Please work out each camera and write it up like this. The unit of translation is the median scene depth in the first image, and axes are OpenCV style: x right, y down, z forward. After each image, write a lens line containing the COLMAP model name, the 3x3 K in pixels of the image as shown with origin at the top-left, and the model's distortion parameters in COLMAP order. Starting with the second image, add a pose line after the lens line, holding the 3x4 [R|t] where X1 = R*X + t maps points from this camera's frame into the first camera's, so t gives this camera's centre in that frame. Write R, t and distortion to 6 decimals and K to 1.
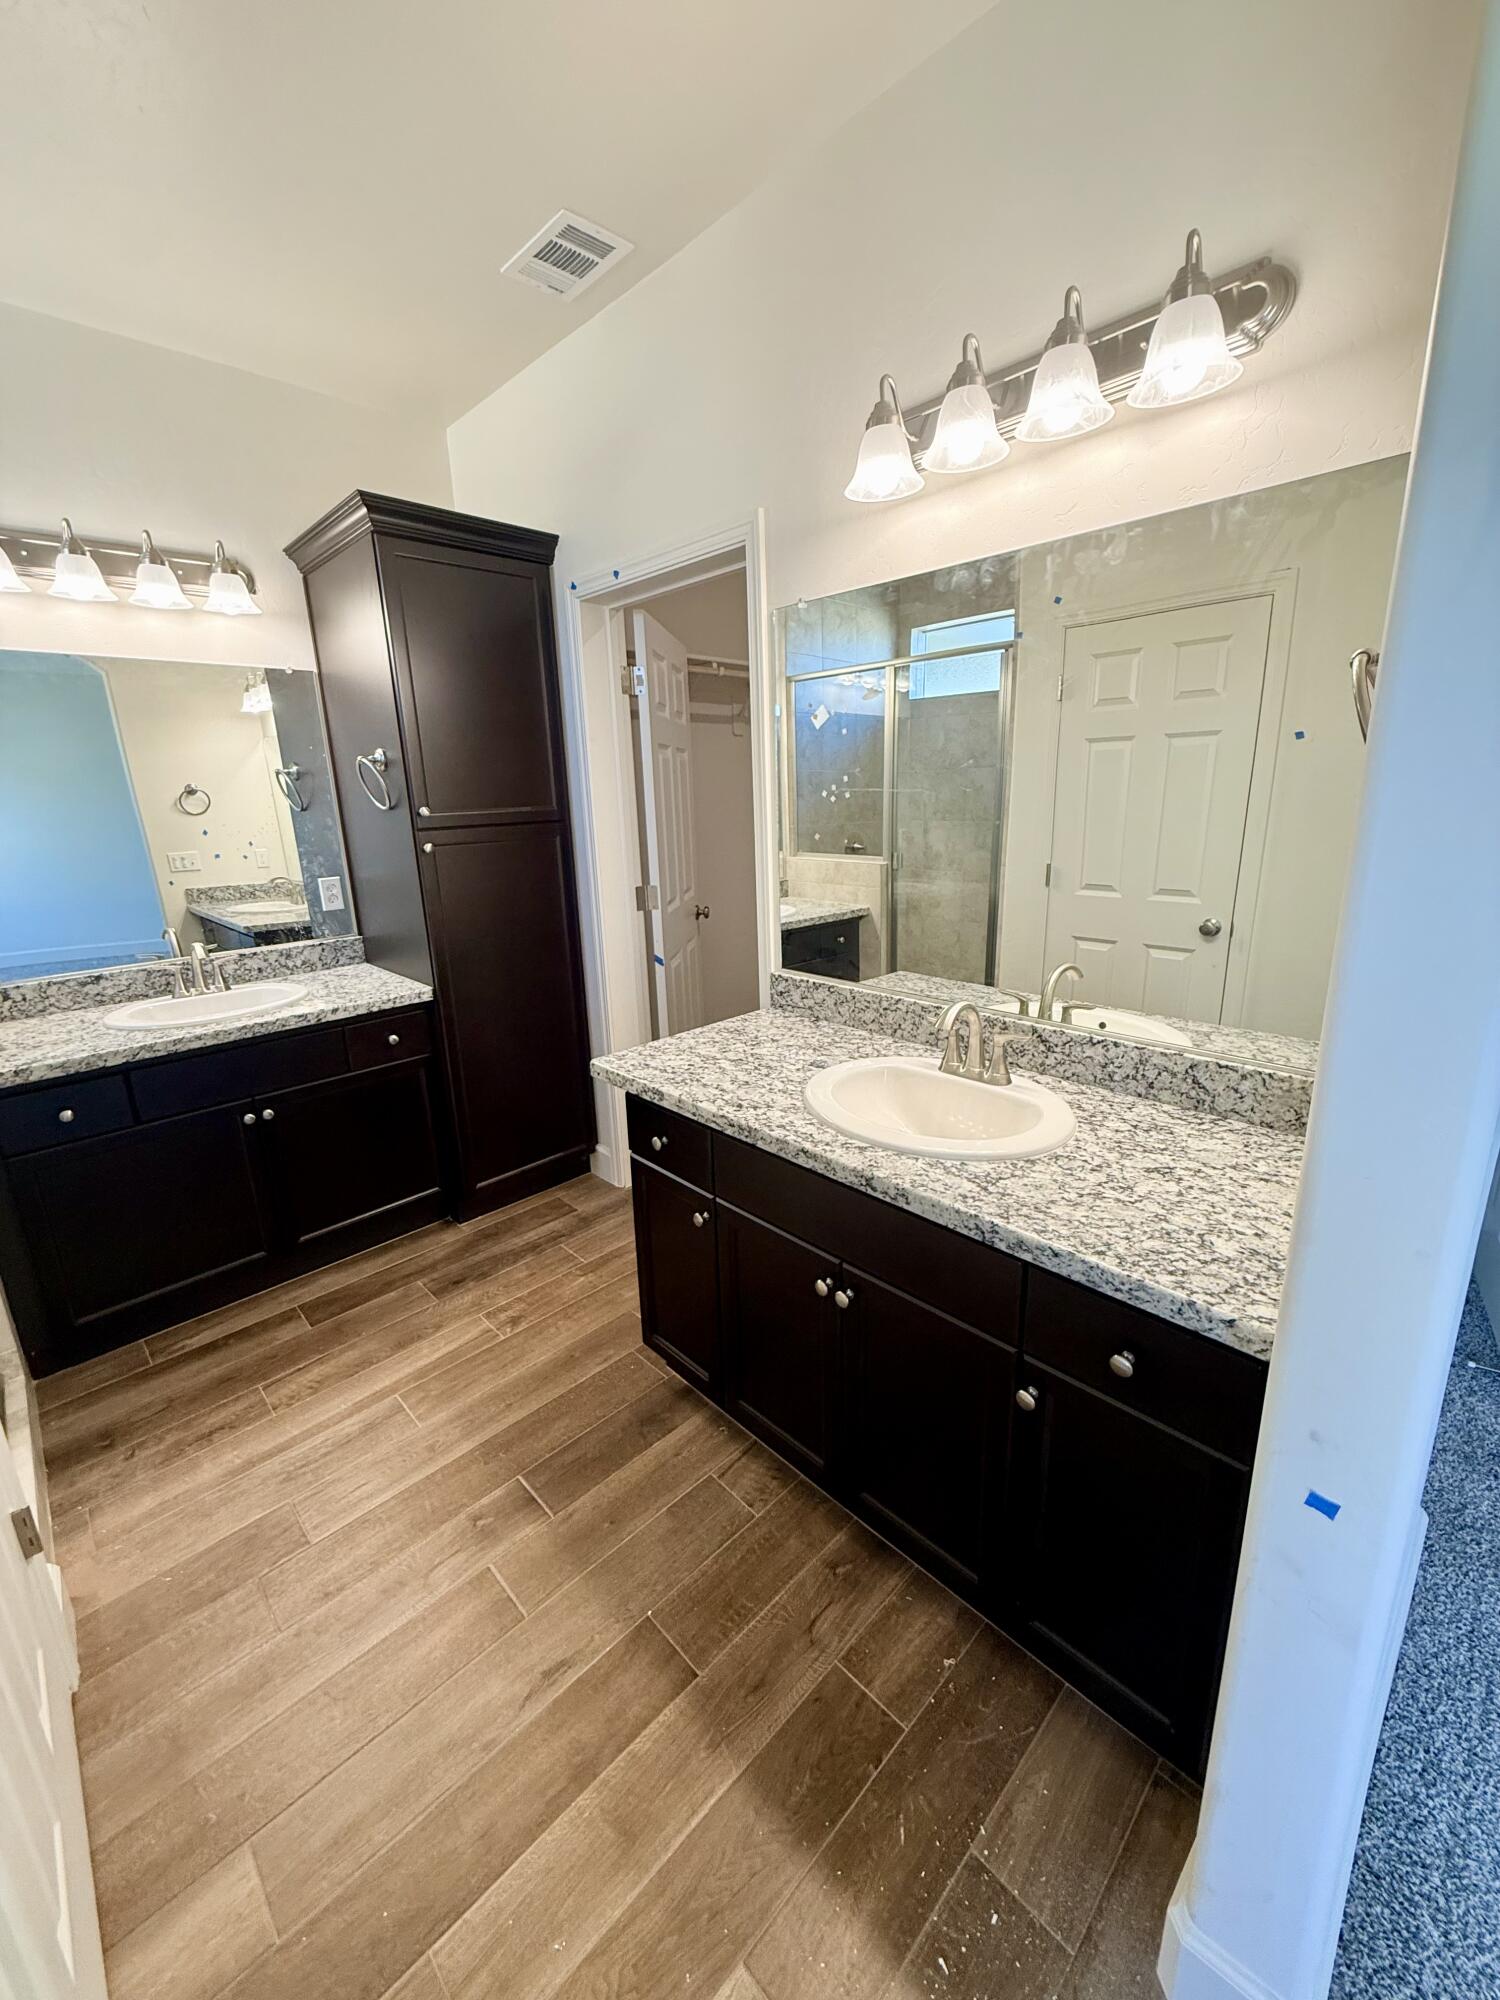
lens RADIAL K [[792.0, 0, 750.1], [0, 792.0, 1001.5], [0, 0, 1]] dist [0.002129, 0.000114]
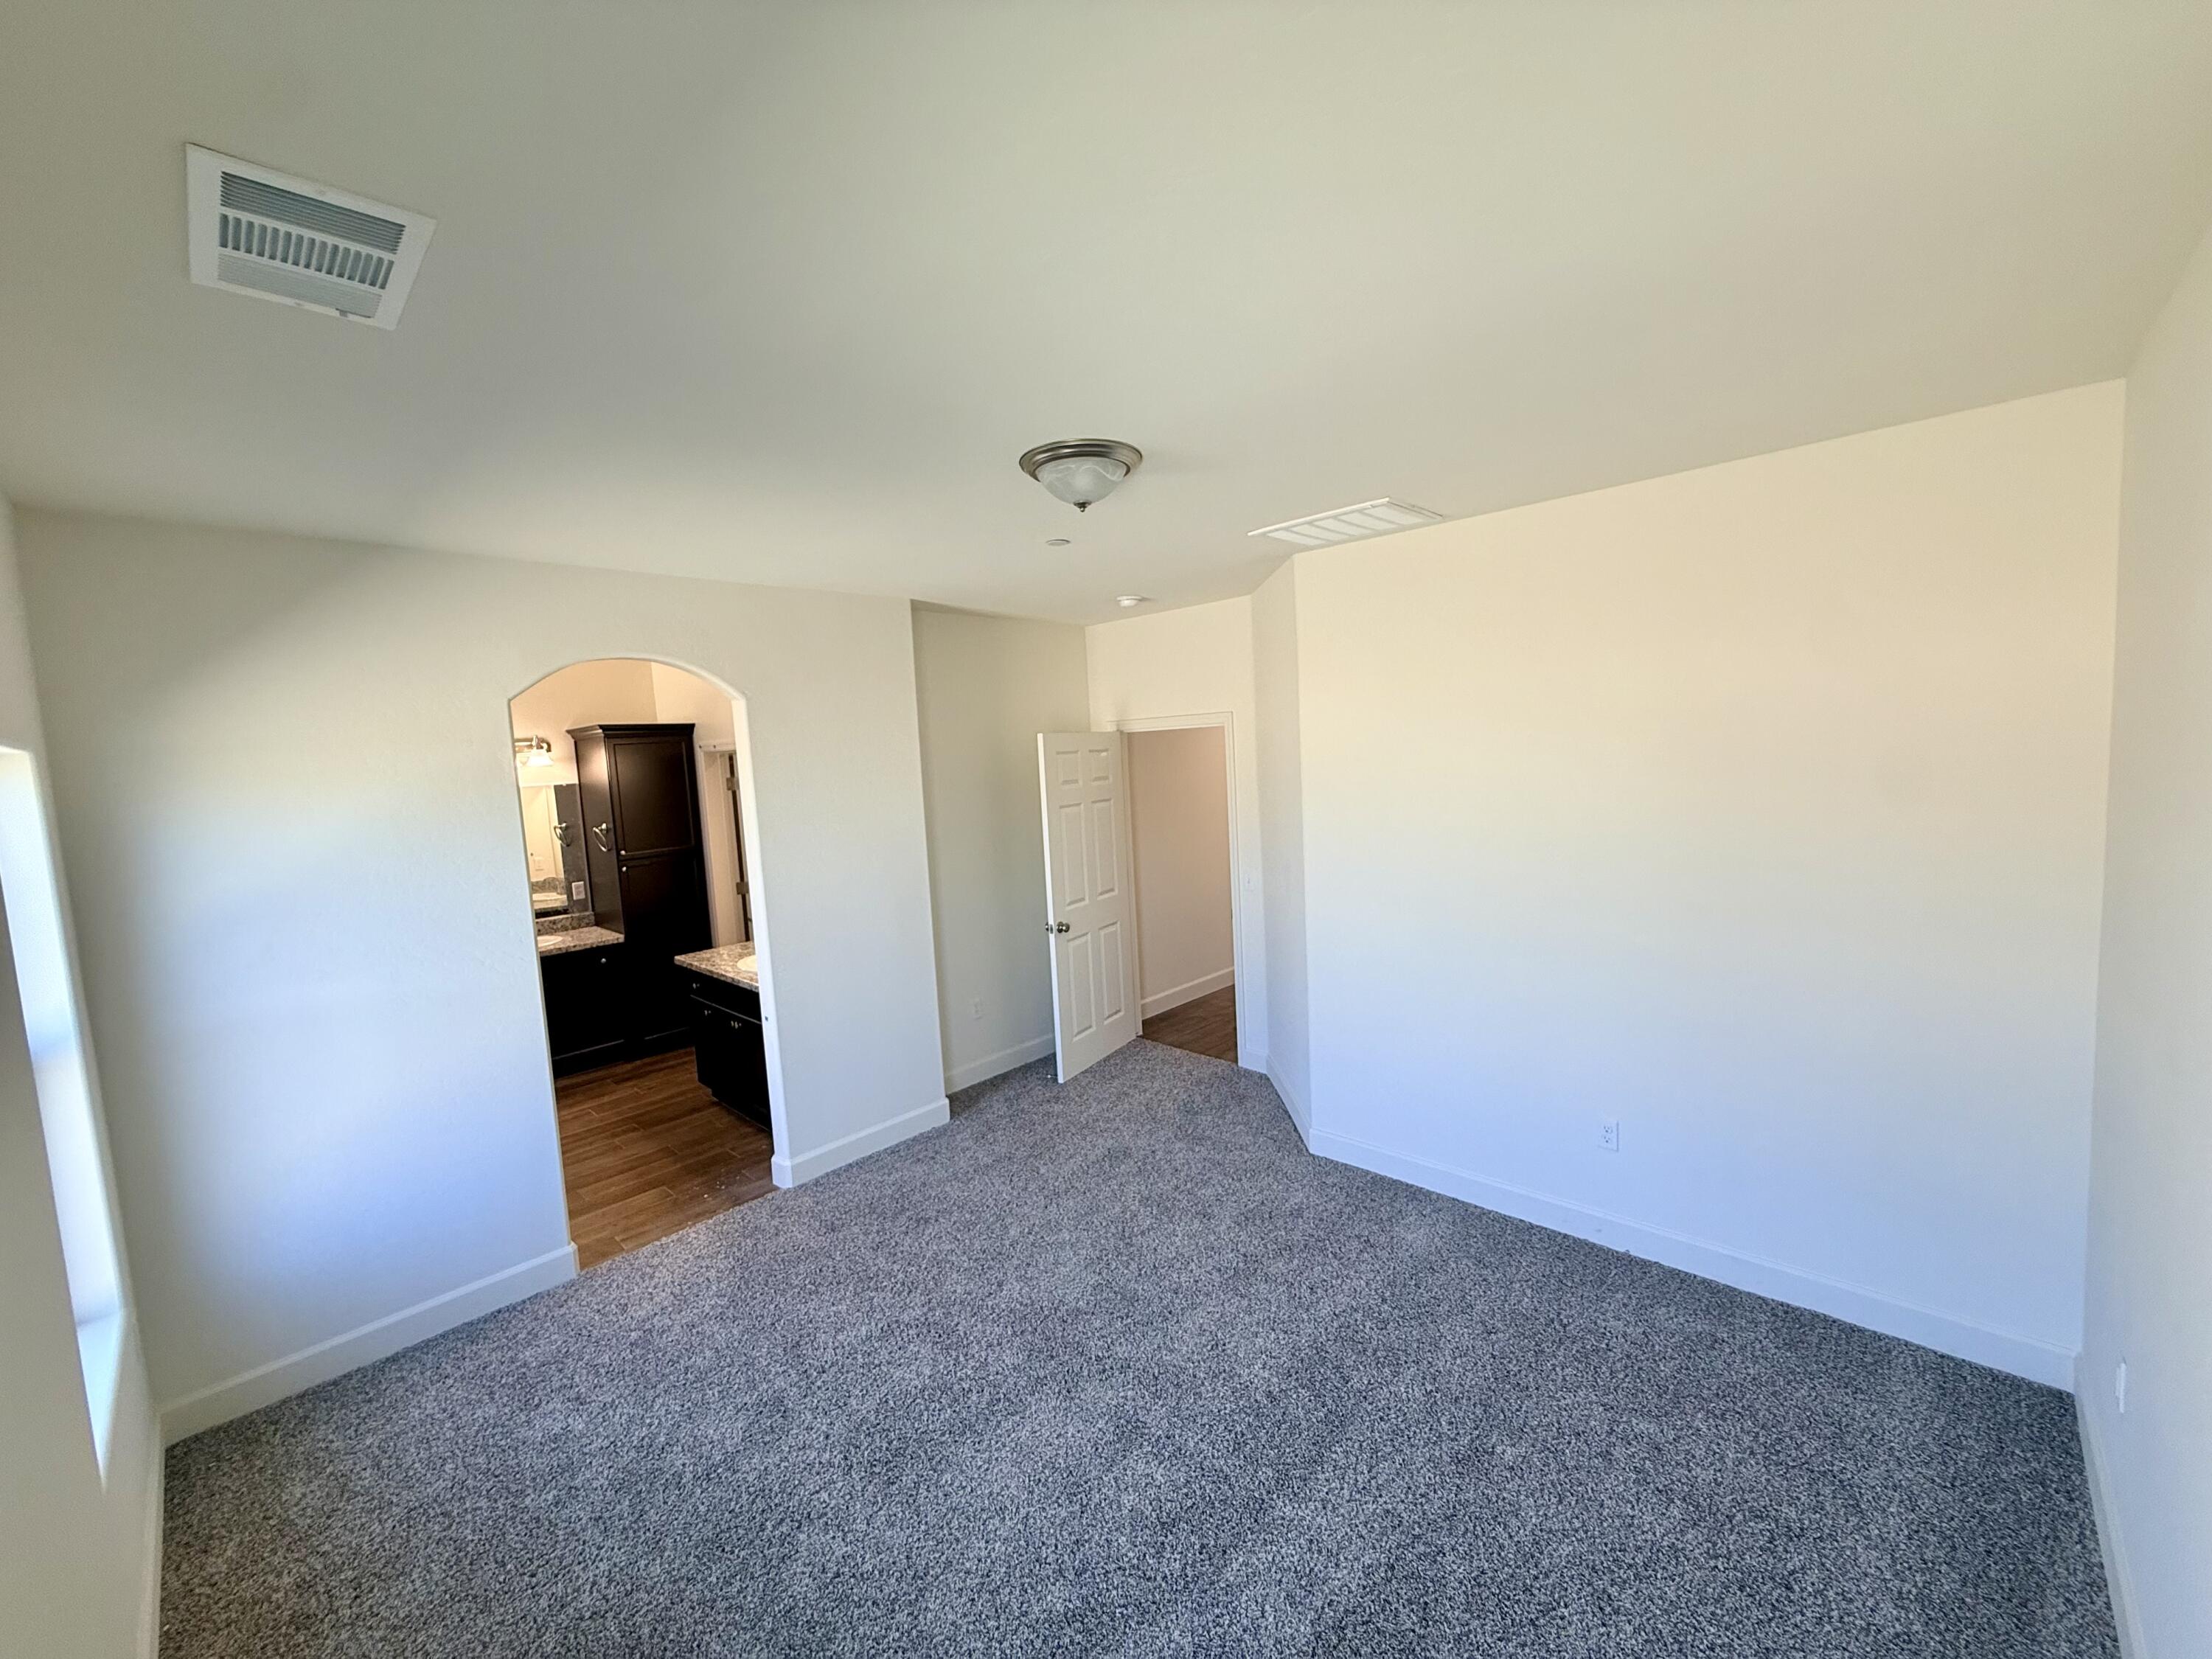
lens RADIAL K [[875.9, 0, 1107.5], [0, 875.9, 824.5], [0, 0, 1]] dist [0.002129, 0.000114]
pose [[0.998774, -0.028407, 0.040543, 0.781559], [0.034955, 0.984610, -0.171234, 0.134505], [-0.035054, 0.172441, 0.984396, -1.360498]]
